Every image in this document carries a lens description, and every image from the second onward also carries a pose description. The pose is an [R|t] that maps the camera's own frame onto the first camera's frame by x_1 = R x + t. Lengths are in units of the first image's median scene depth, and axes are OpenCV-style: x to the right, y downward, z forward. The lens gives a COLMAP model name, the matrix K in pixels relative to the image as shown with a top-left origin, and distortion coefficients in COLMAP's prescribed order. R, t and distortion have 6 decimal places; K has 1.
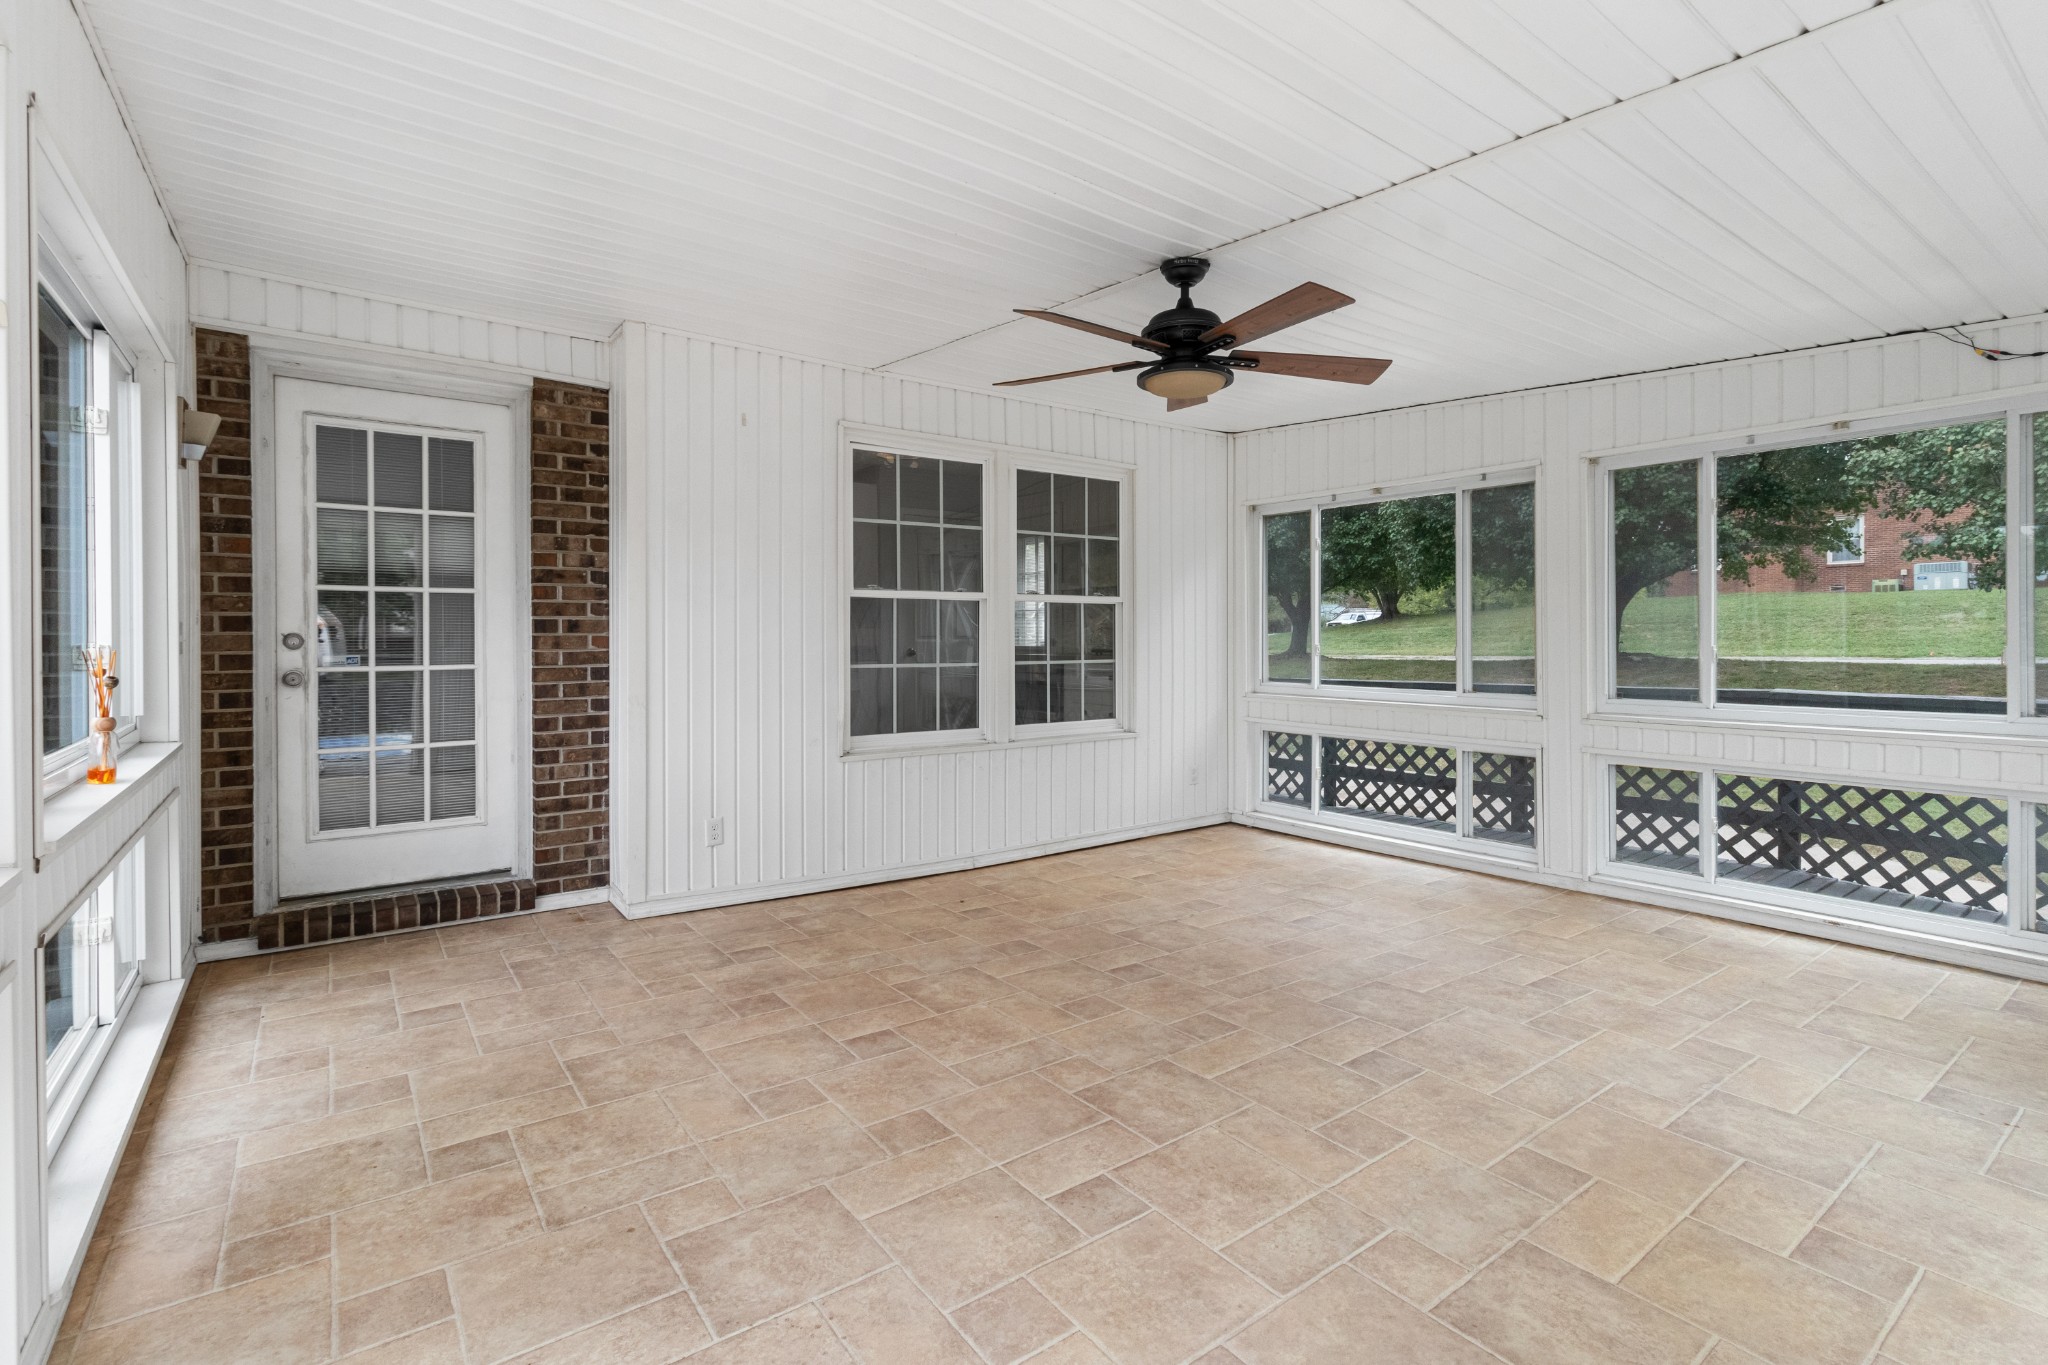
lens RADIAL K [[956.4, 0, 1040.5], [0, 956.4, 639.0], [0, 0, 1]] dist [-0.001163, 0.000239]
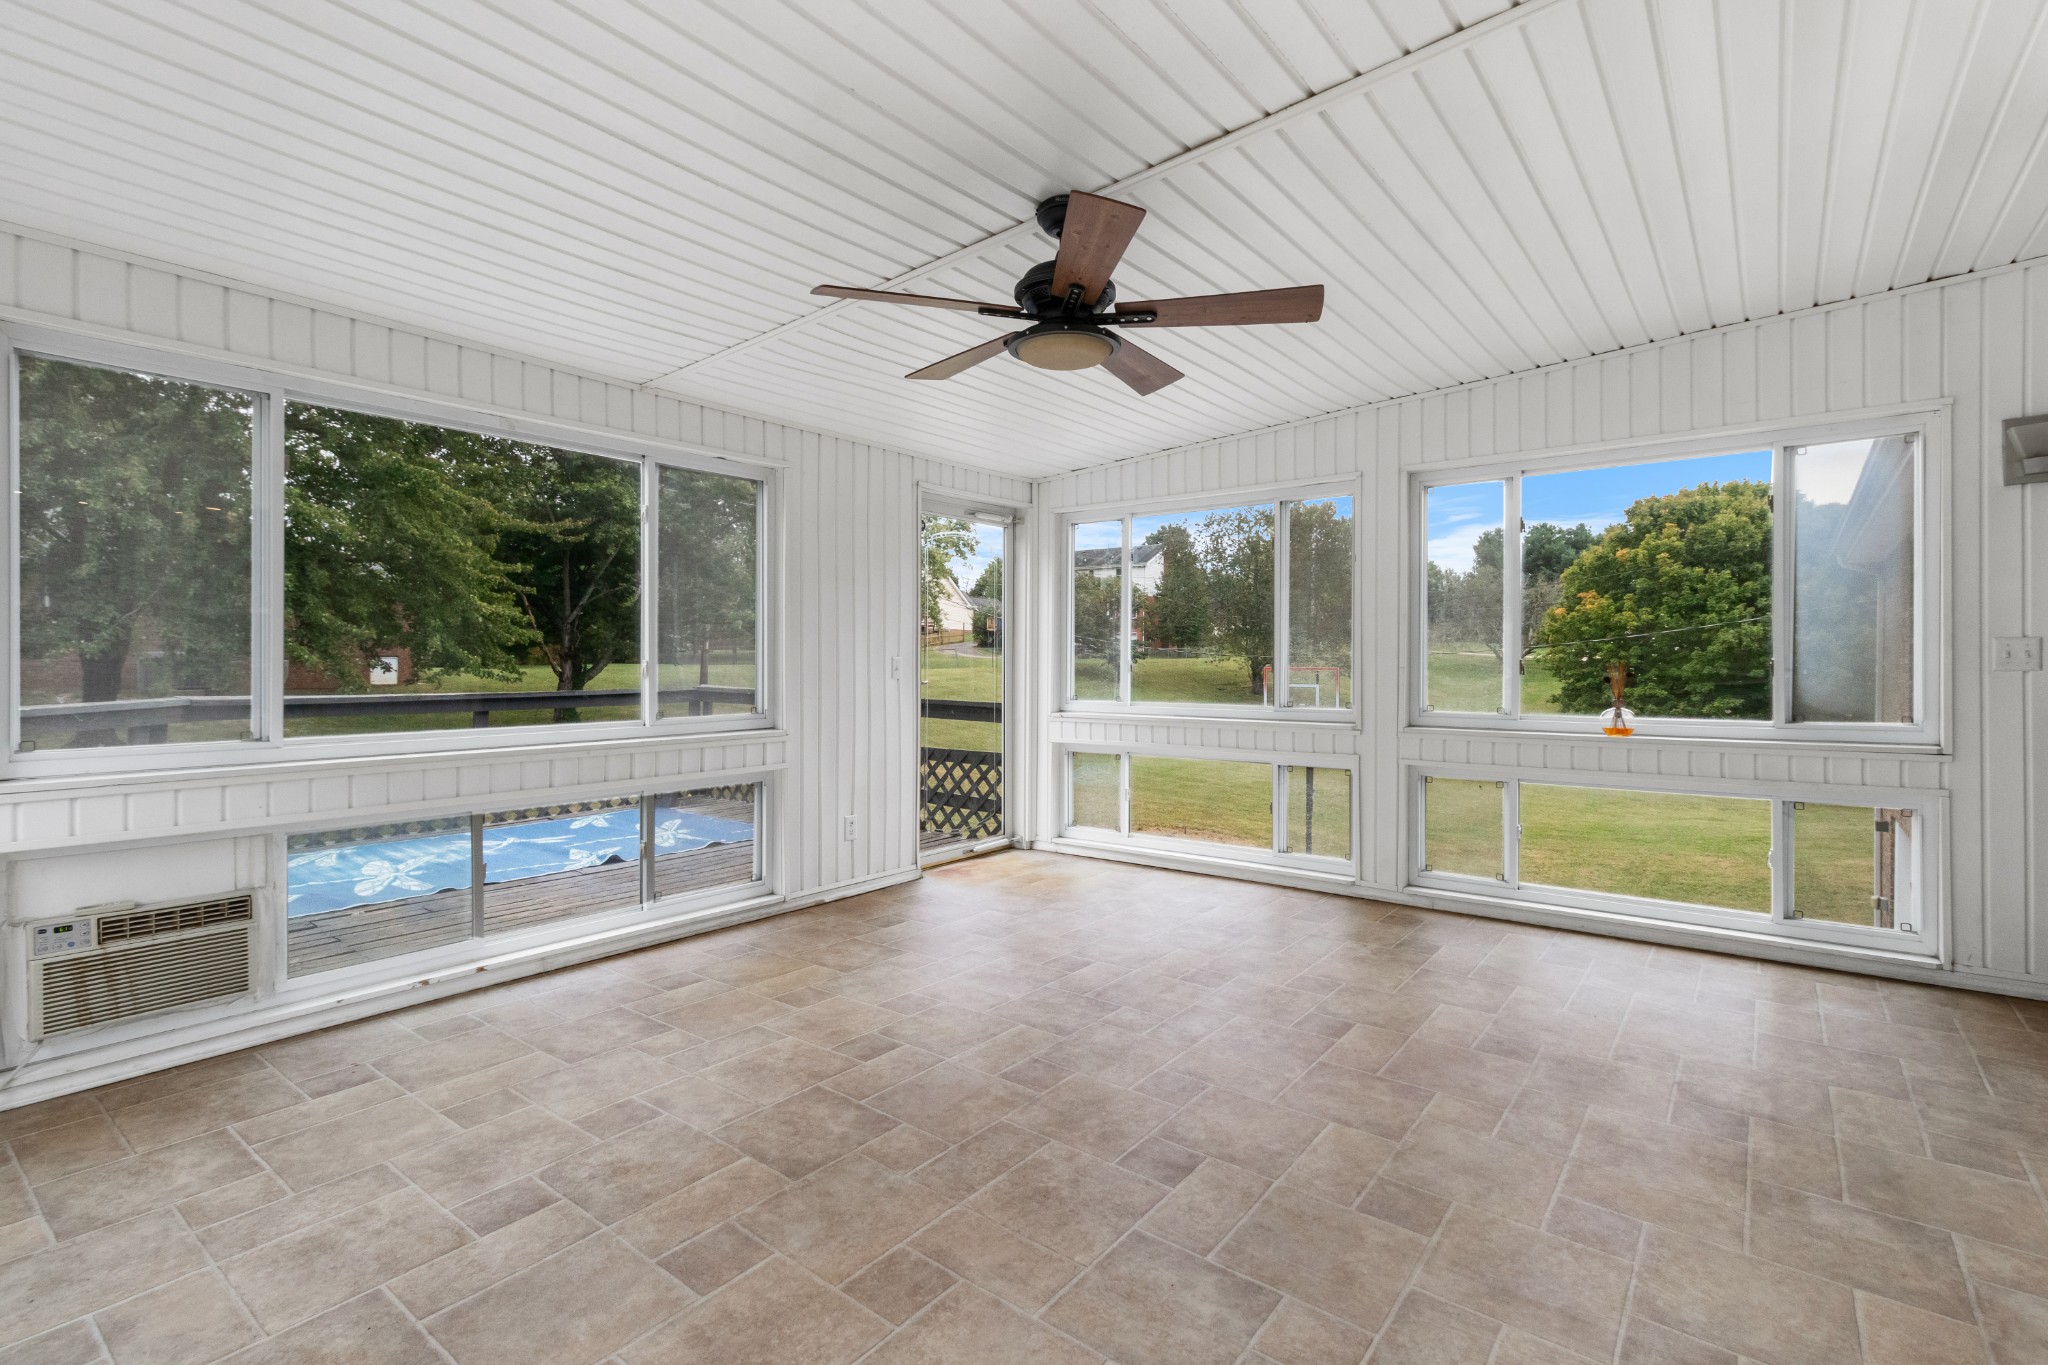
lens RADIAL K [[956.4, 0, 1022.3], [0, 956.4, 669.7], [0, 0, 1]] dist [-0.001163, 0.000239]
pose [[-0.967282, 0.002028, -0.253697, 0.413080], [-0.000102, 0.999965, 0.008384, 0.010299], [0.253705, 0.008135, -0.967247, 1.864598]]
